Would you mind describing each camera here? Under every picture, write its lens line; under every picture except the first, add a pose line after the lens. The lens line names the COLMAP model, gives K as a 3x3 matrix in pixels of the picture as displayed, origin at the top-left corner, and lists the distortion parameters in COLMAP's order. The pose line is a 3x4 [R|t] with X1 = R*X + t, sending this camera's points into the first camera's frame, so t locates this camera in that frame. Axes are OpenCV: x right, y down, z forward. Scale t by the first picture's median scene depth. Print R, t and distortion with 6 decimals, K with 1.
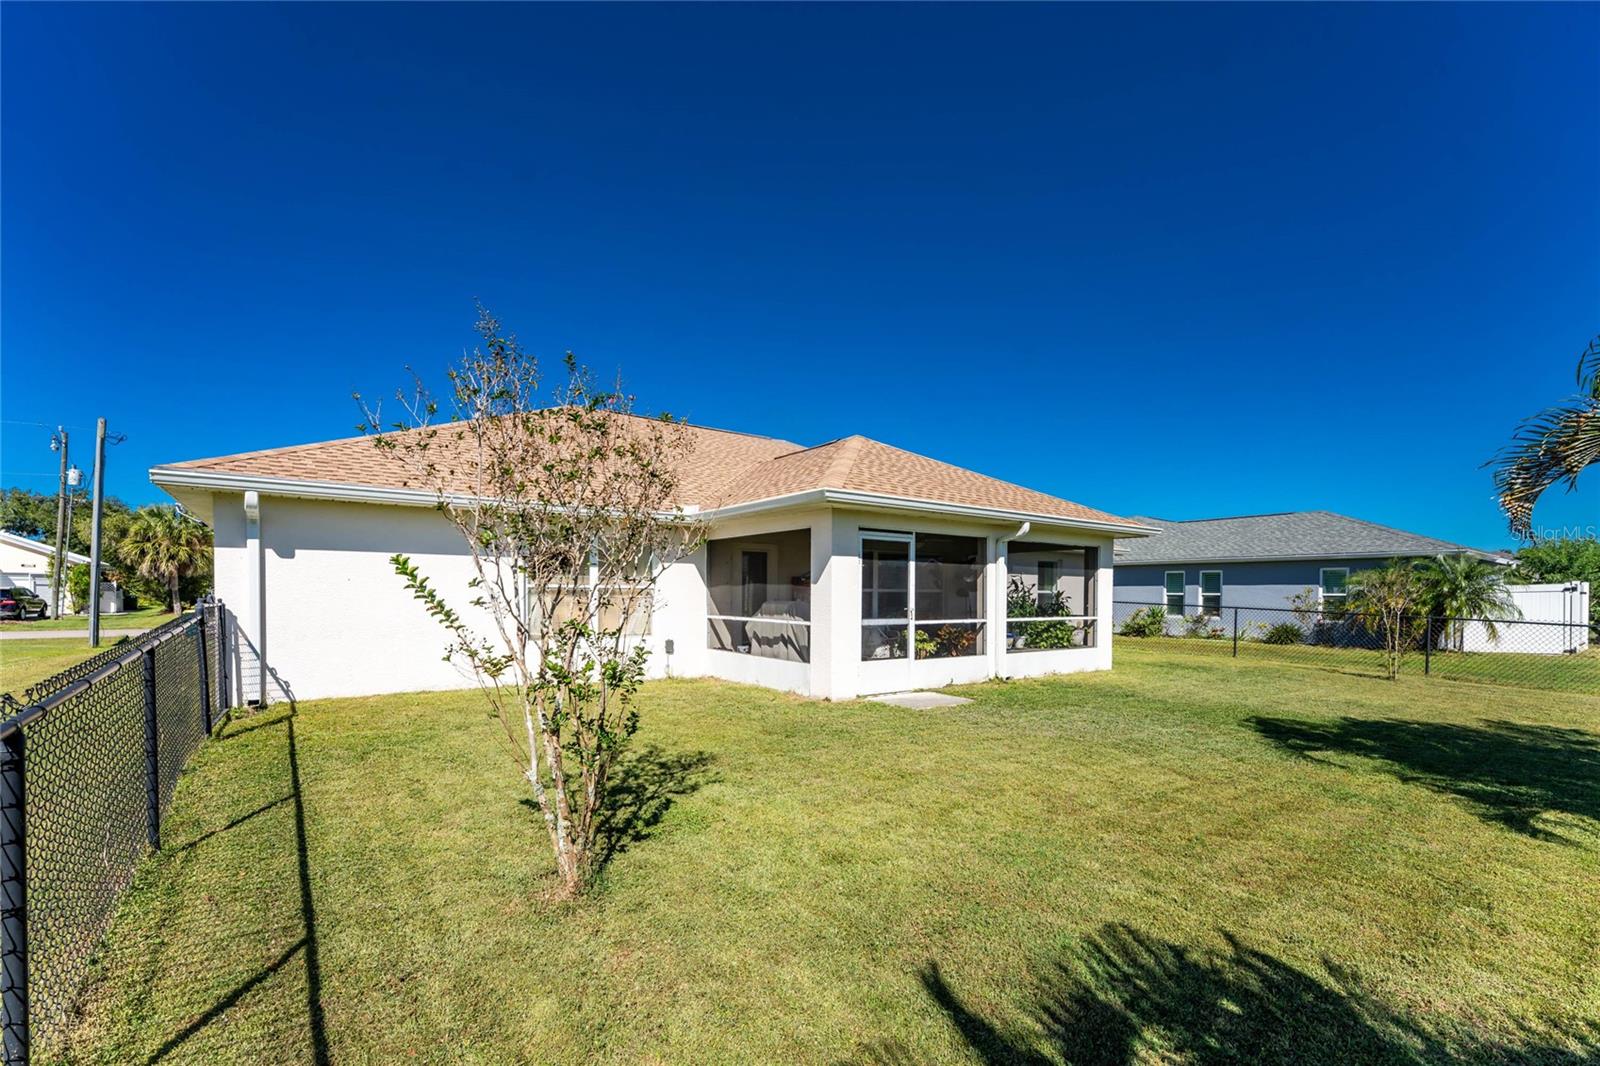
lens RADIAL K [[687.5, 0, 810.4], [0, 687.5, 616.5], [0, 0, 1]] dist [0.002979, 0.000329]
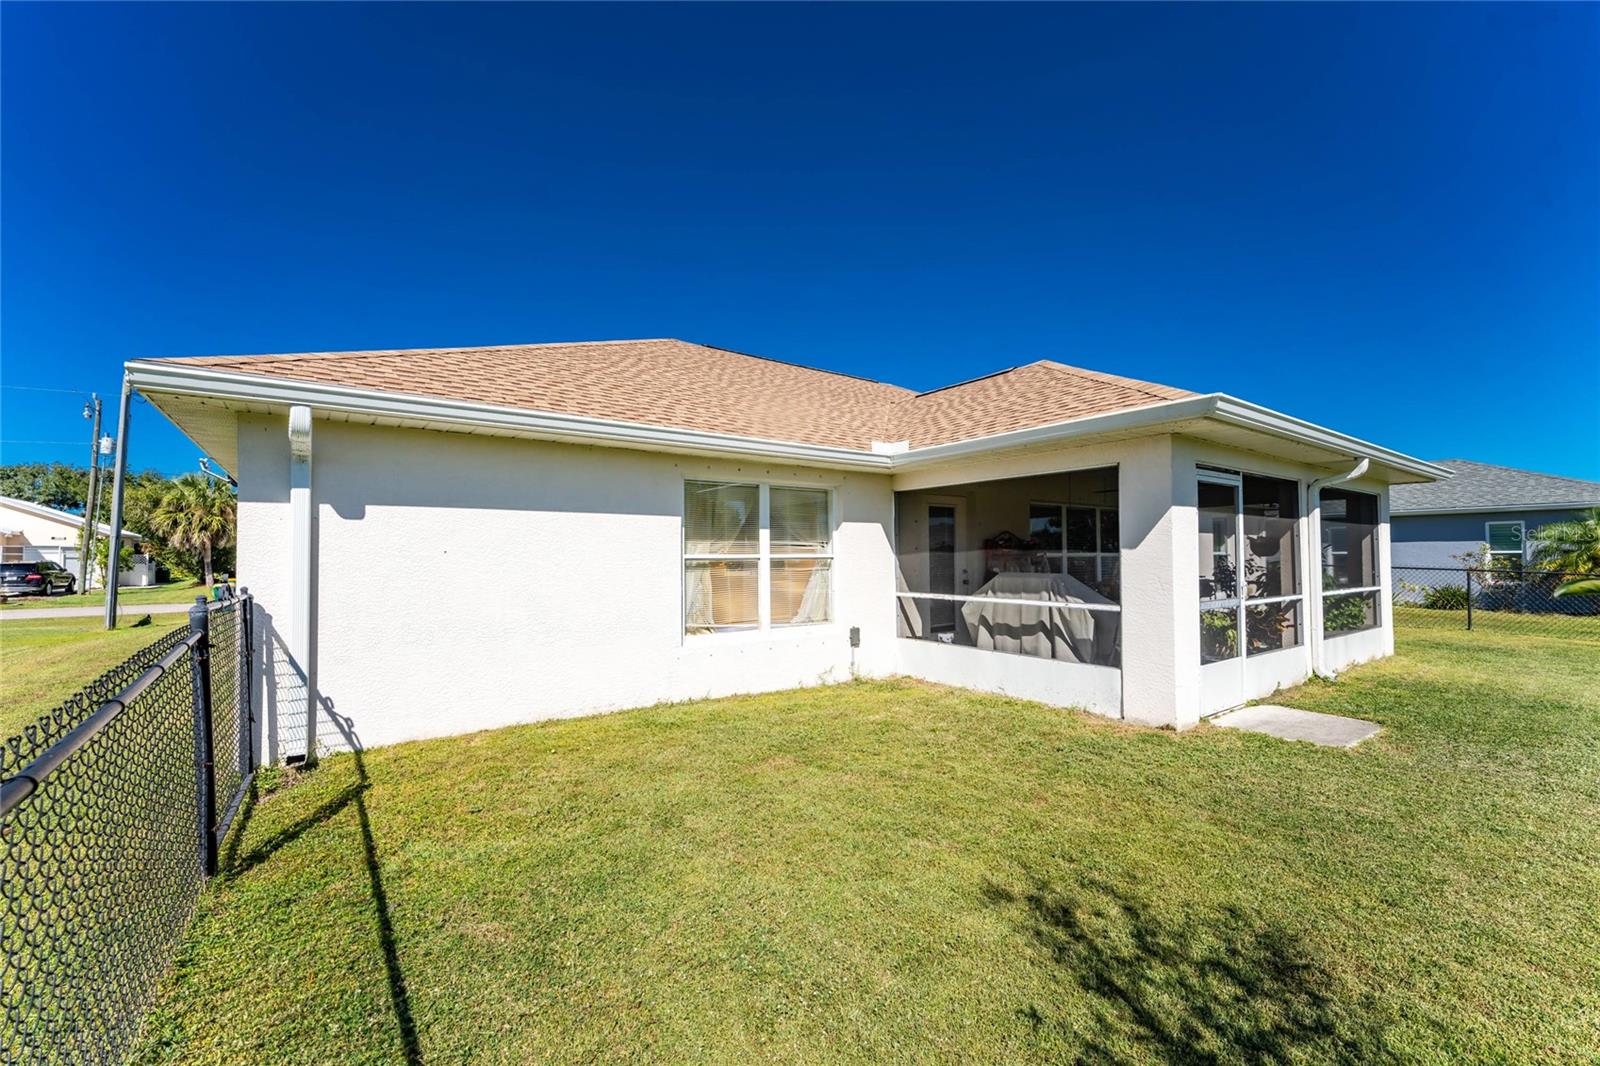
lens RADIAL K [[653.0, 0, 798.5], [0, 653.0, 550.2], [0, 0, 1]] dist [0.001292, 0.000042]
pose [[0.999821, -0.012472, -0.014236, -0.257073], [0.011869, 0.999060, -0.041694, -0.020098], [0.014742, 0.041518, 0.999029, 0.307008]]
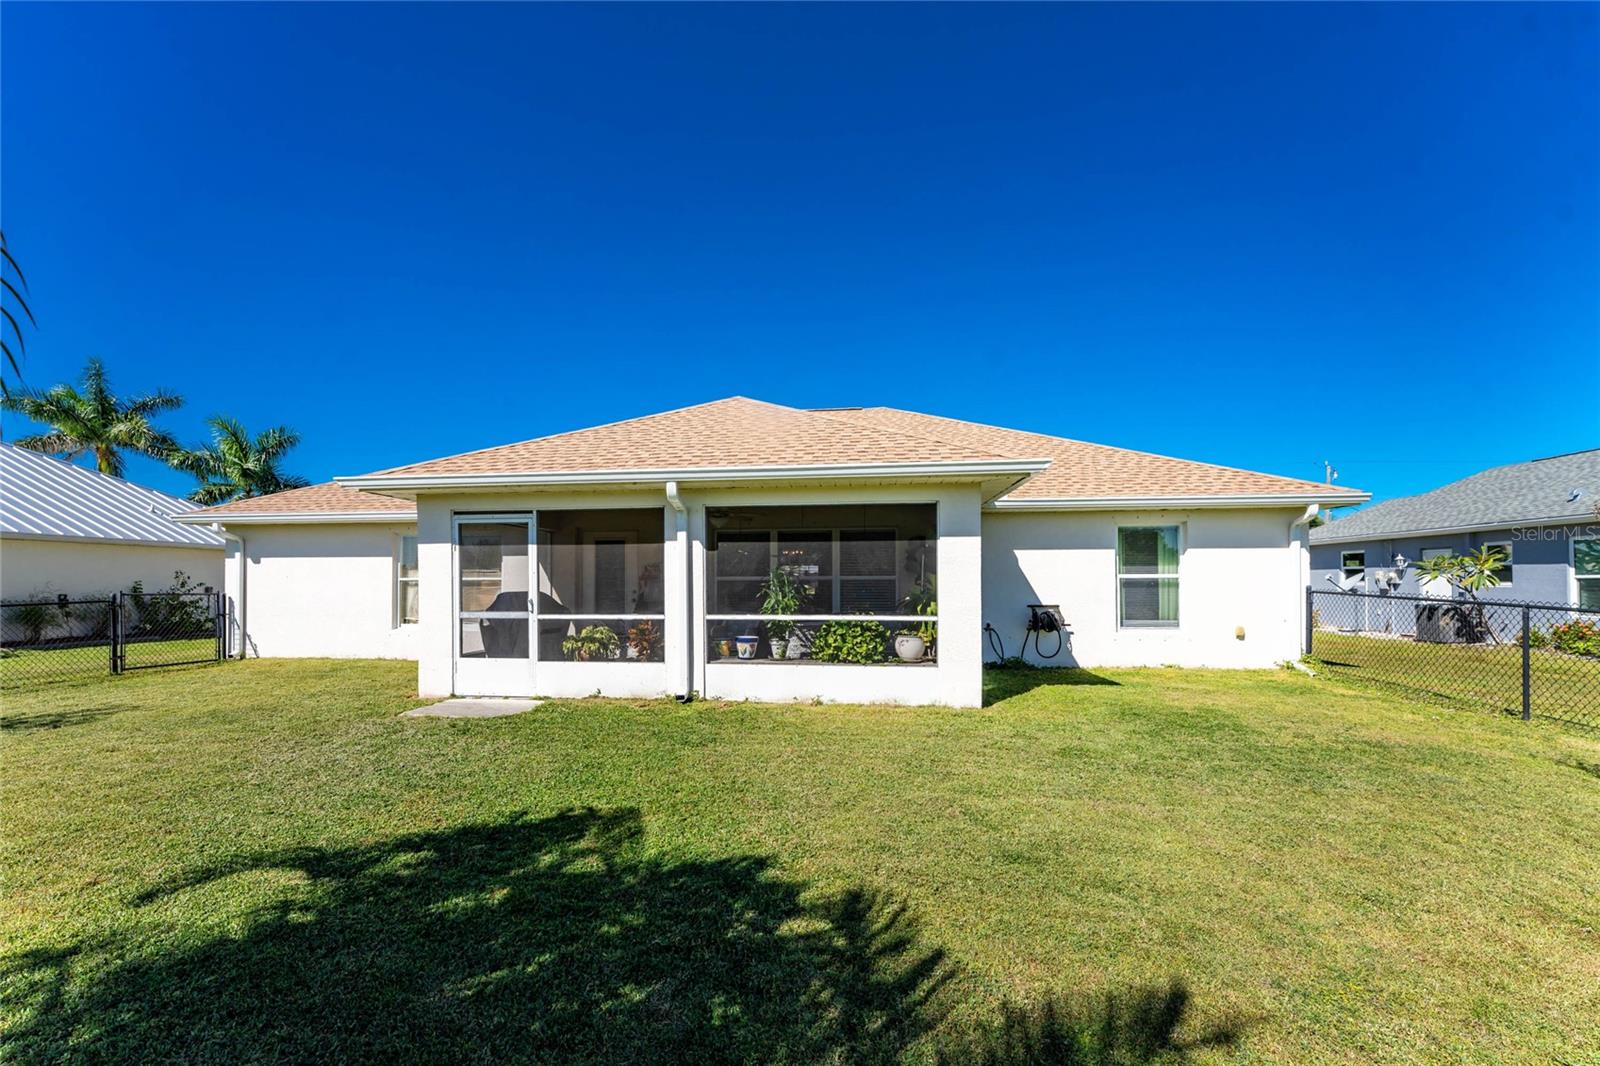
lens RADIAL K [[670.4, 0, 842.5], [0, 670.4, 584.9], [0, 0, 1]] dist [0.001065, 0.000072]
pose [[0.730861, -0.008873, -0.682469, 0.900258], [-0.015816, 0.999427, -0.029931, -0.010334], [0.682343, 0.032669, 0.730302, 0.590477]]
